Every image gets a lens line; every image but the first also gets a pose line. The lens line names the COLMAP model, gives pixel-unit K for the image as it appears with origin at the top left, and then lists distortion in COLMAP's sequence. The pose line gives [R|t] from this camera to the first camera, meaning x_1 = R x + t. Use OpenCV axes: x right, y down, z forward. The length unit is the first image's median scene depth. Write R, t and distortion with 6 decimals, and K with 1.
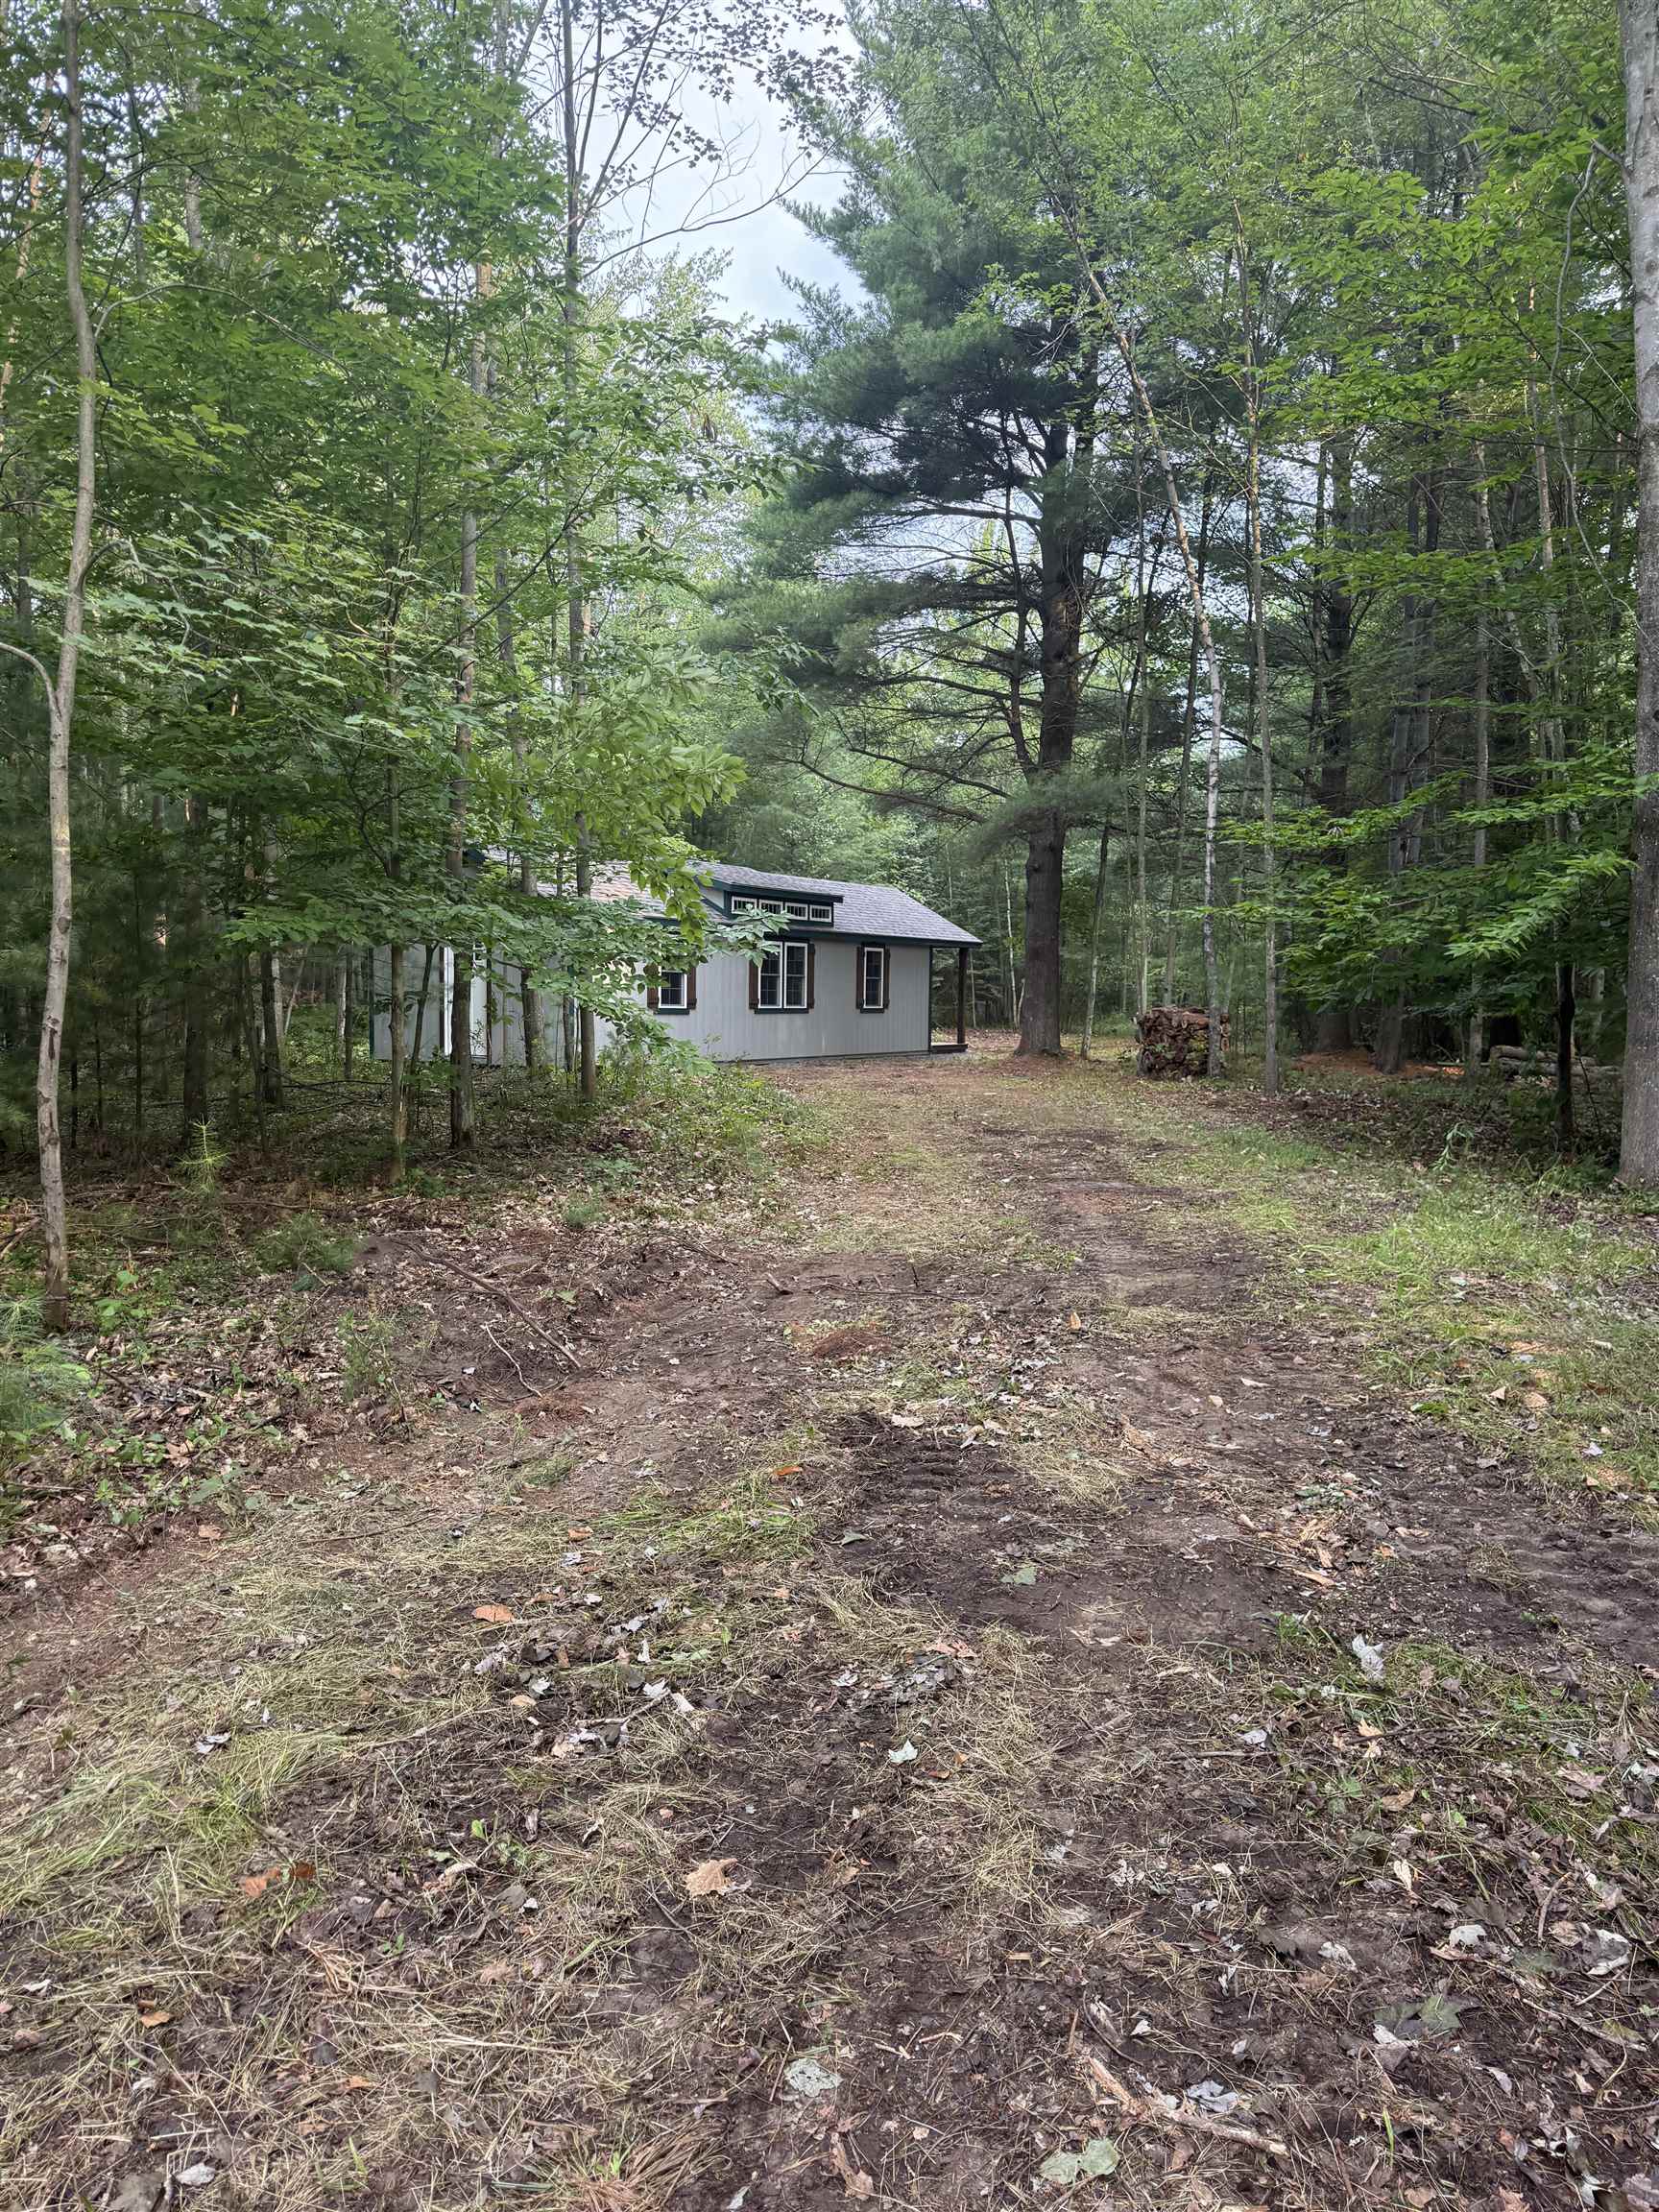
lens RADIAL K [[1513.7, 0, 829.5], [0, 1513.7, 1106.0], [0, 0, 1]] dist [0.044785, -0.026802]
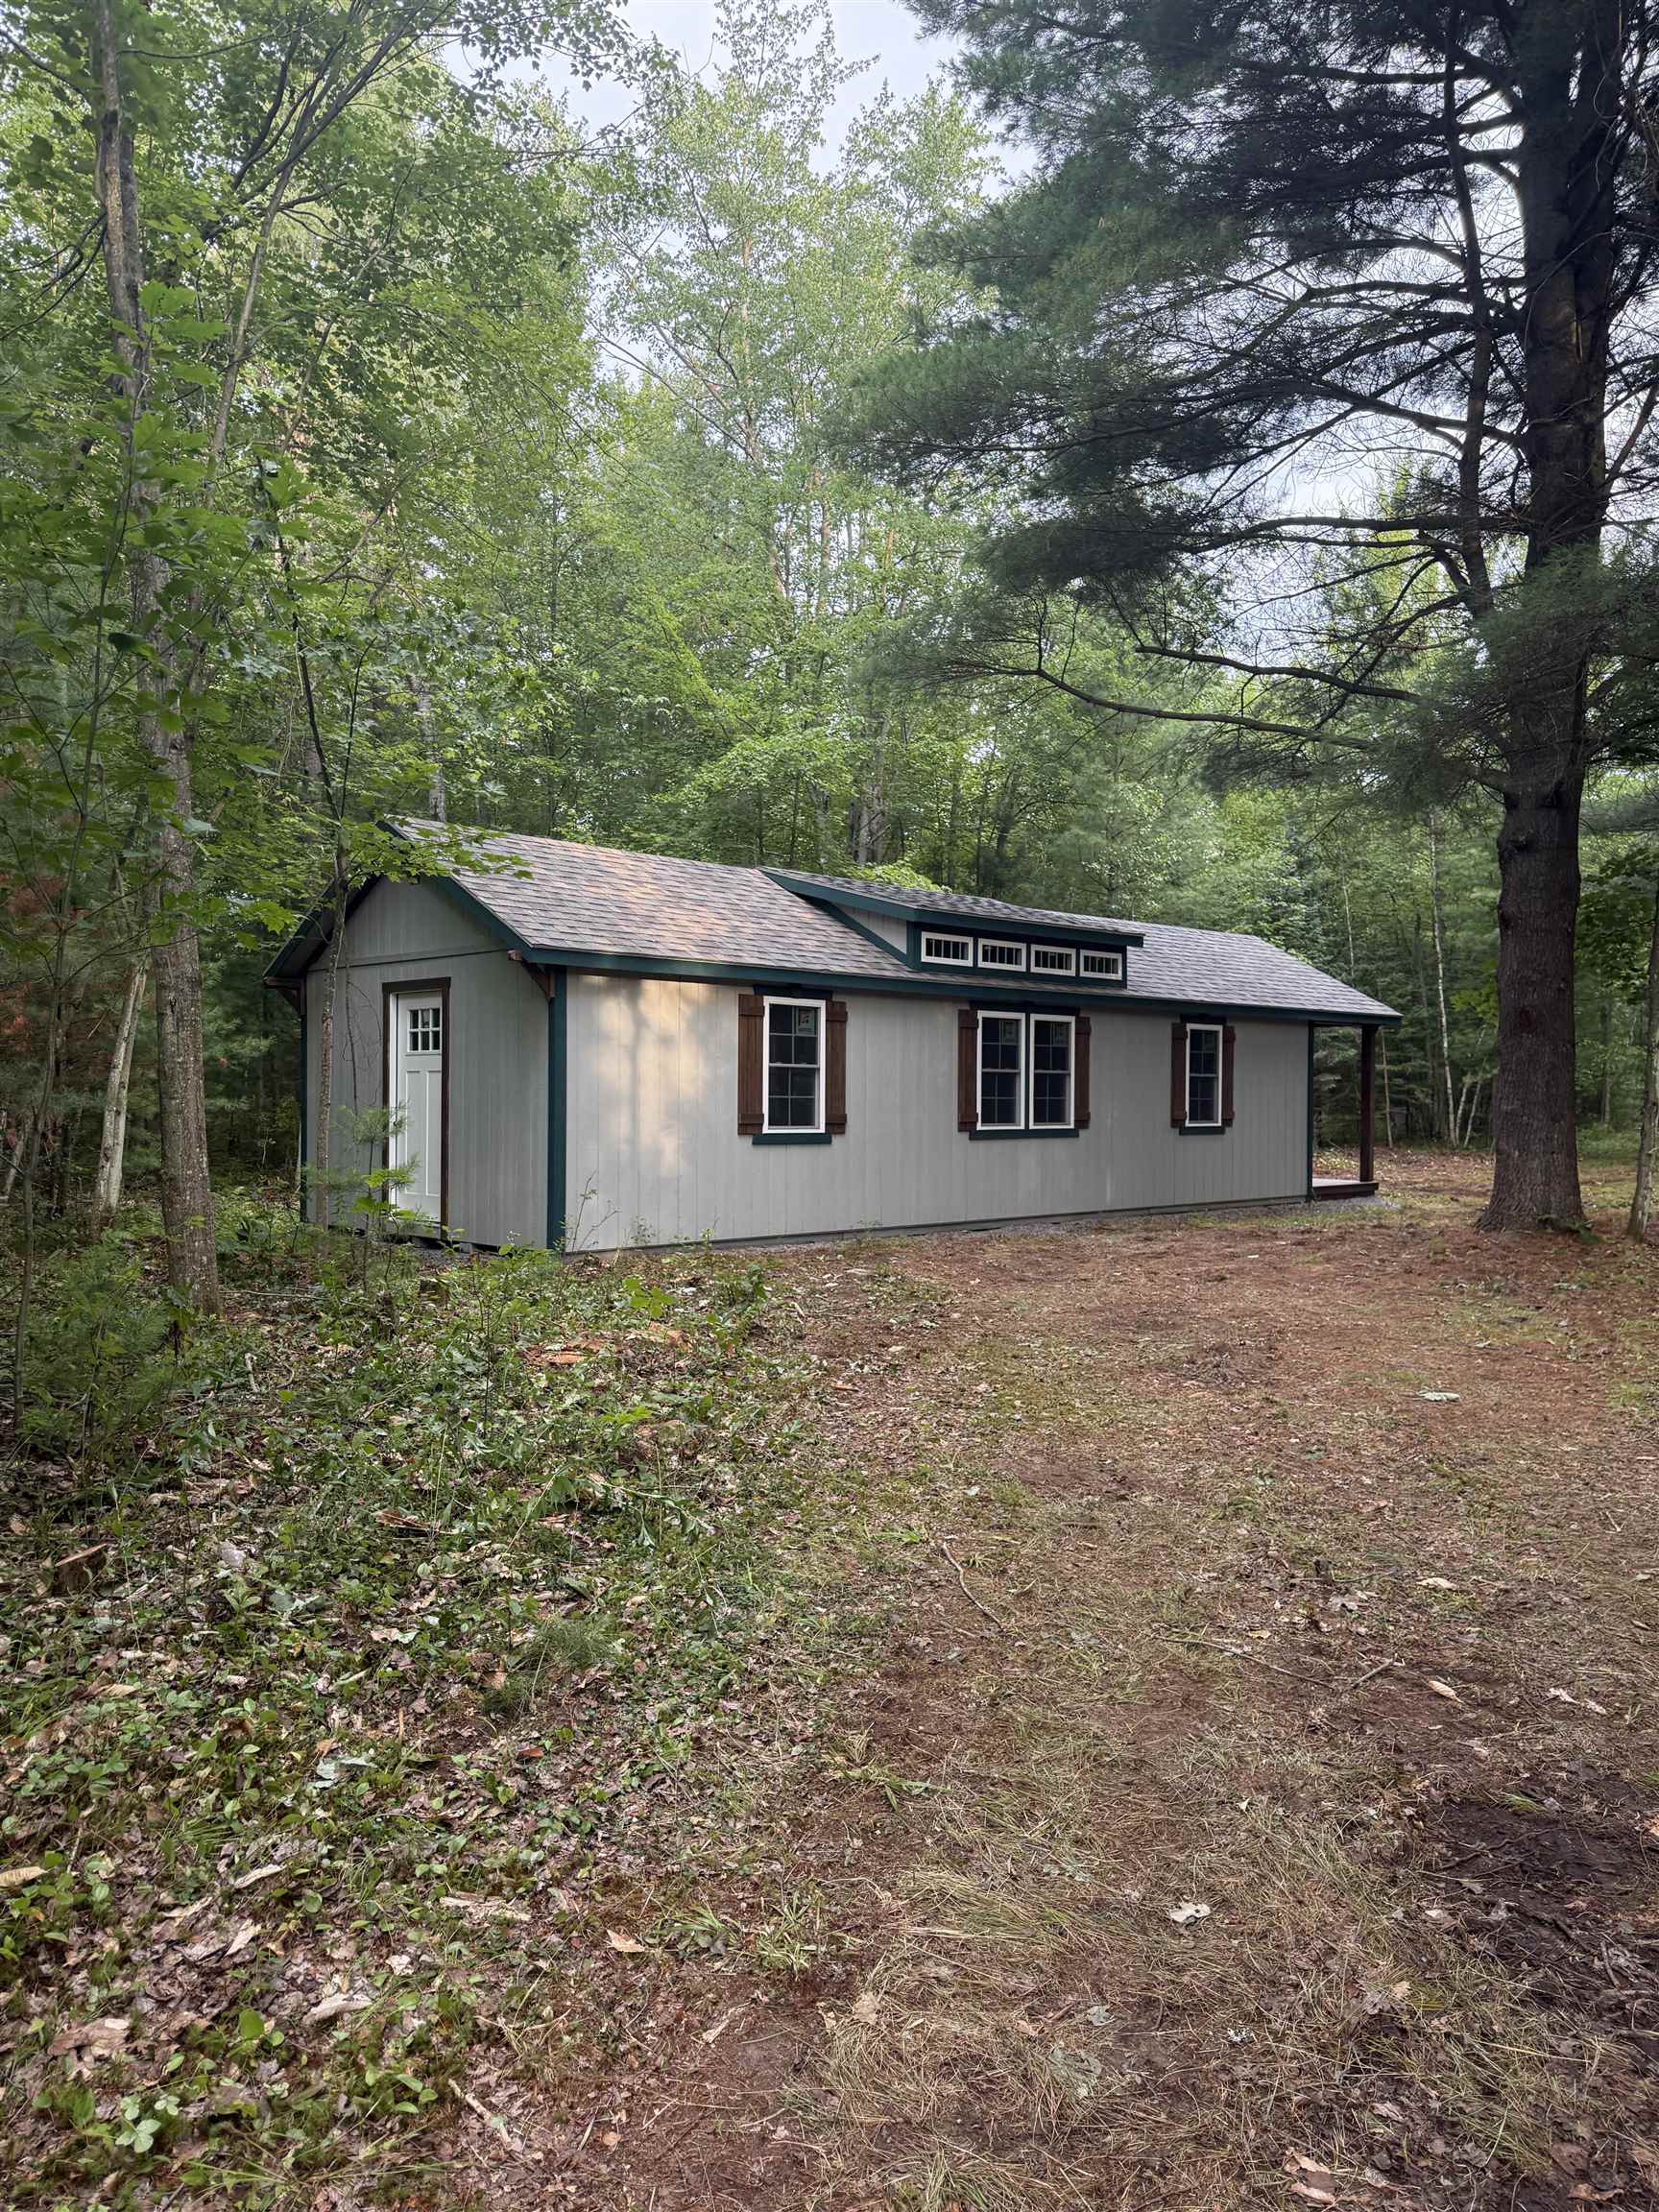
lens RADIAL K [[1513.7, 0, 829.5], [0, 1513.7, 1106.0], [0, 0, 1]] dist [0.044785, -0.026802]
pose [[0.966252, -0.008625, -0.257455, 0.042262], [-0.009822, 0.997479, -0.070277, -0.031304], [0.257412, 0.070434, 0.963731, 0.415744]]
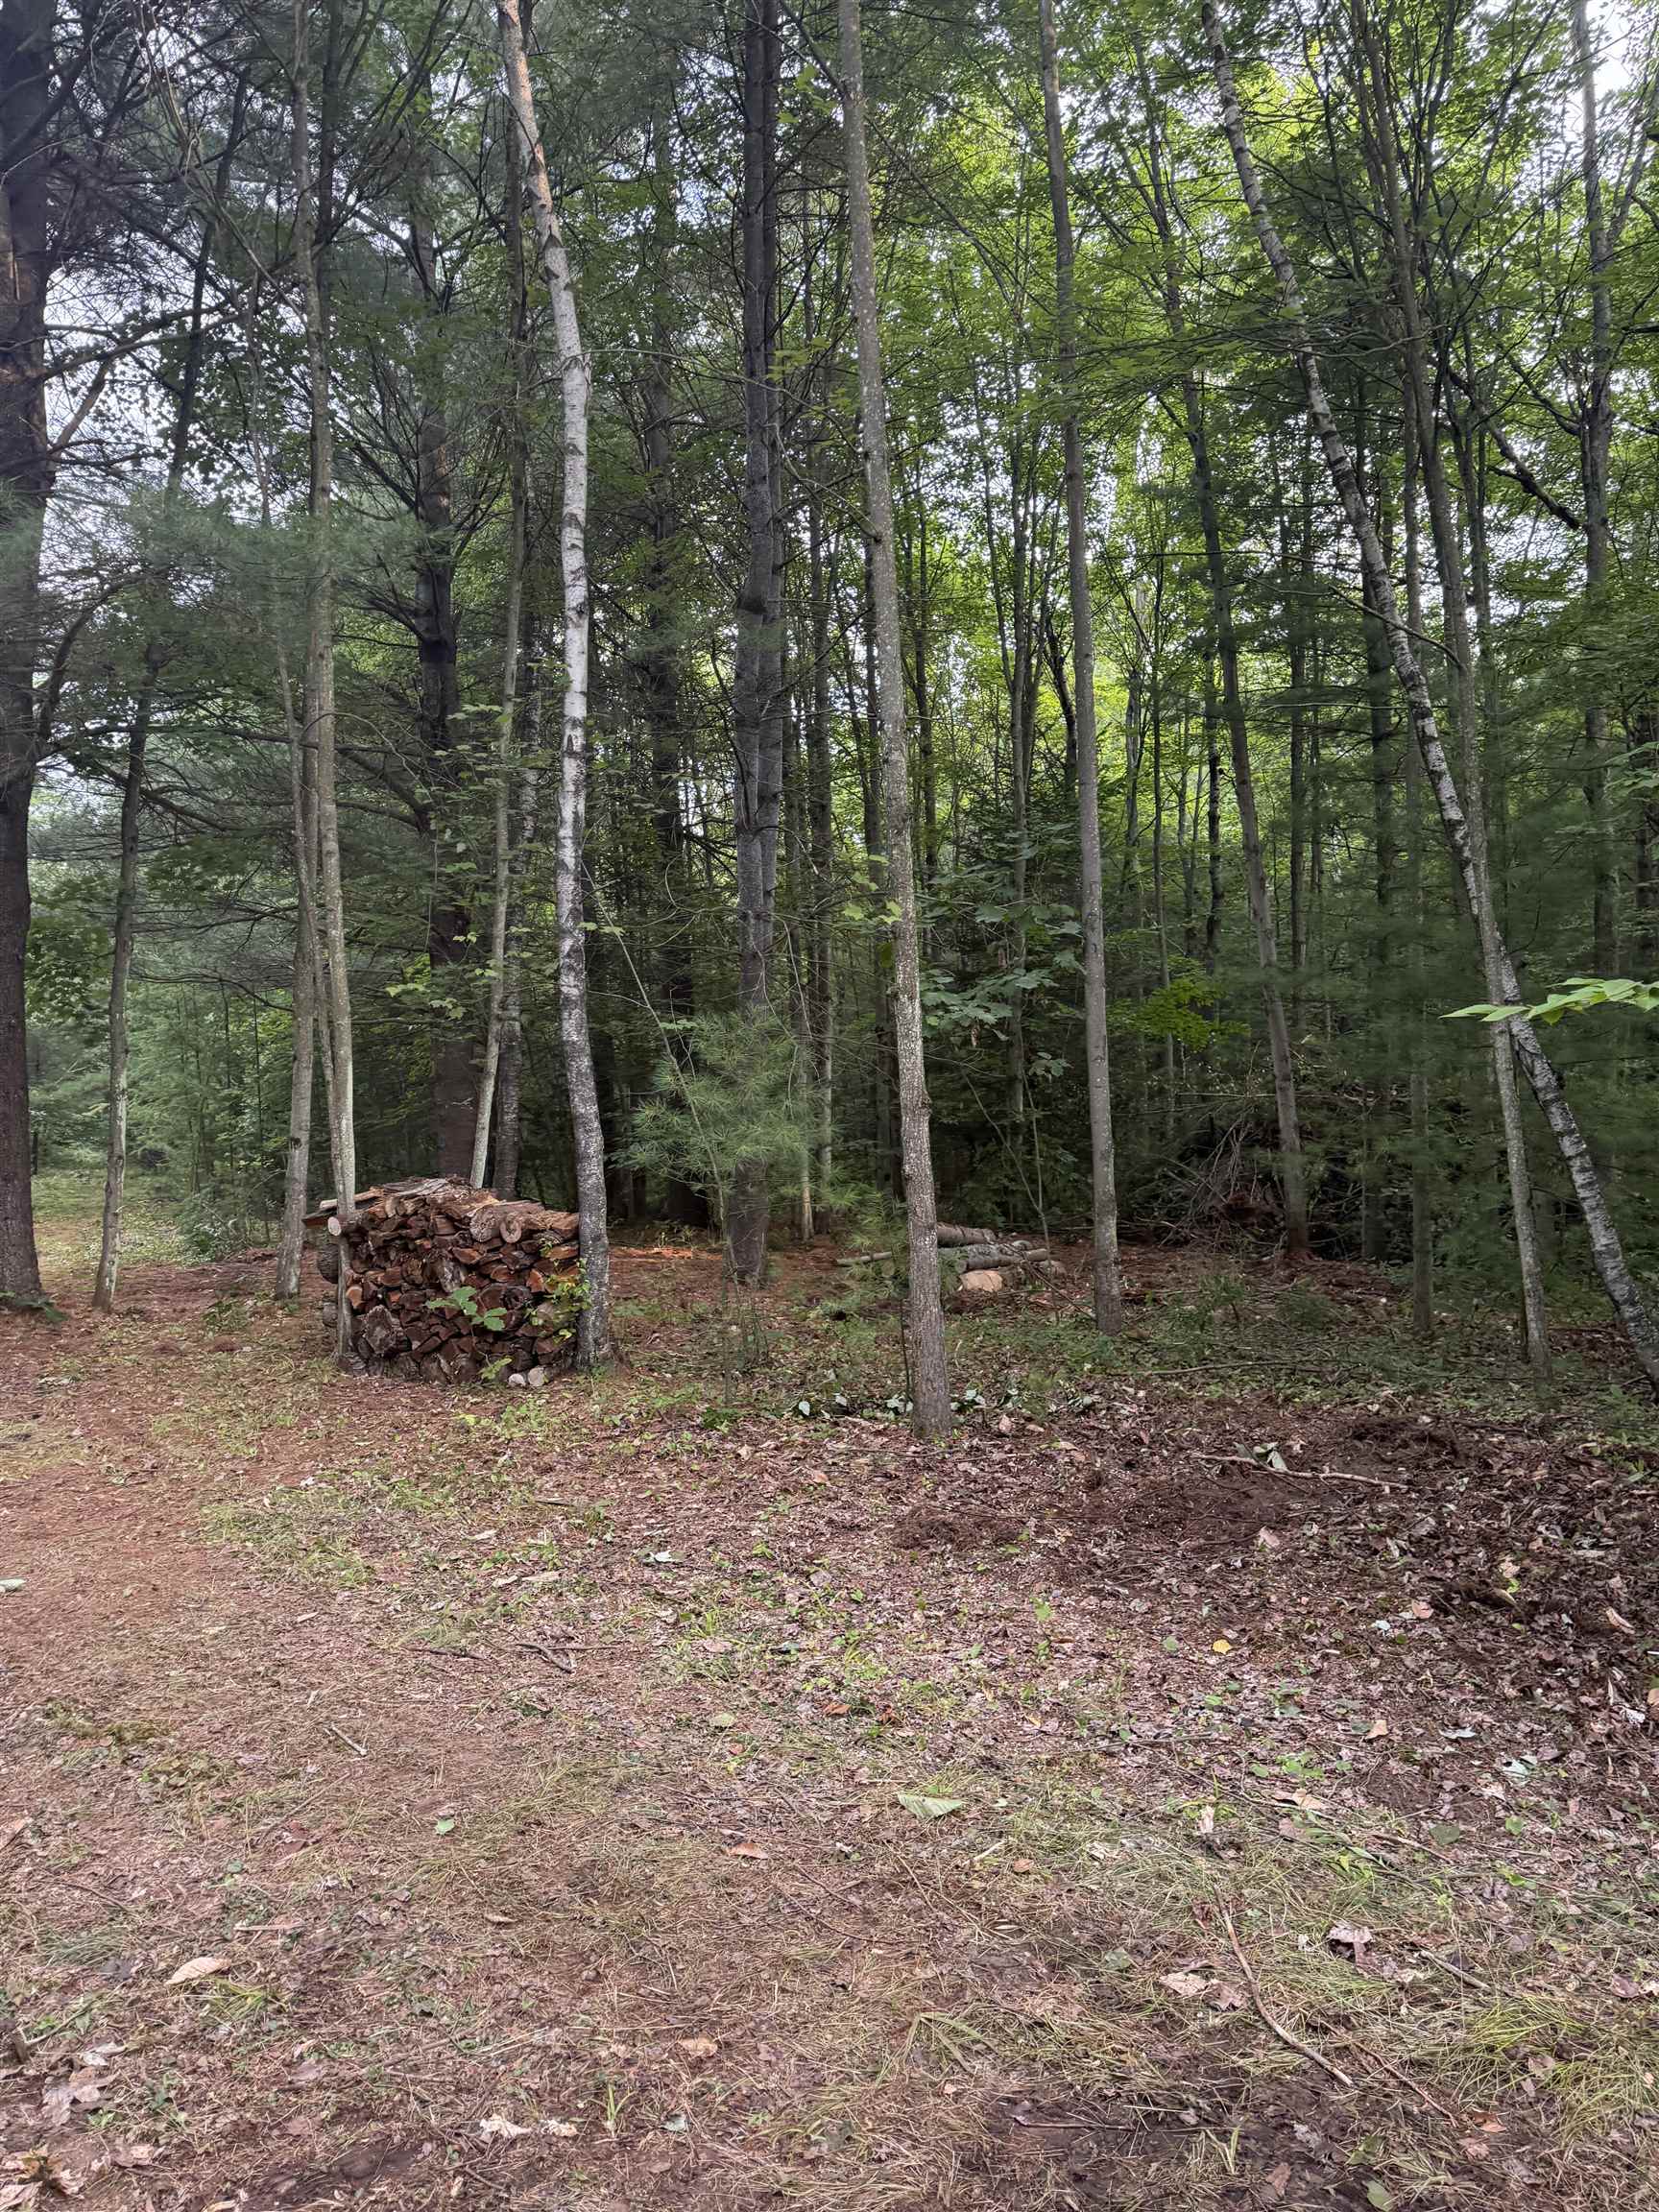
lens RADIAL K [[1547.9, 0, 825.6], [0, 1547.9, 1081.0], [0, 0, 1]] dist [-0.021168, -0.006894]
pose [[0.742585, -0.021496, 0.669407, 0.027609], [0.093499, 0.993025, -0.071832, -0.039068], [-0.663193, 0.115930, 0.739415, 0.485465]]
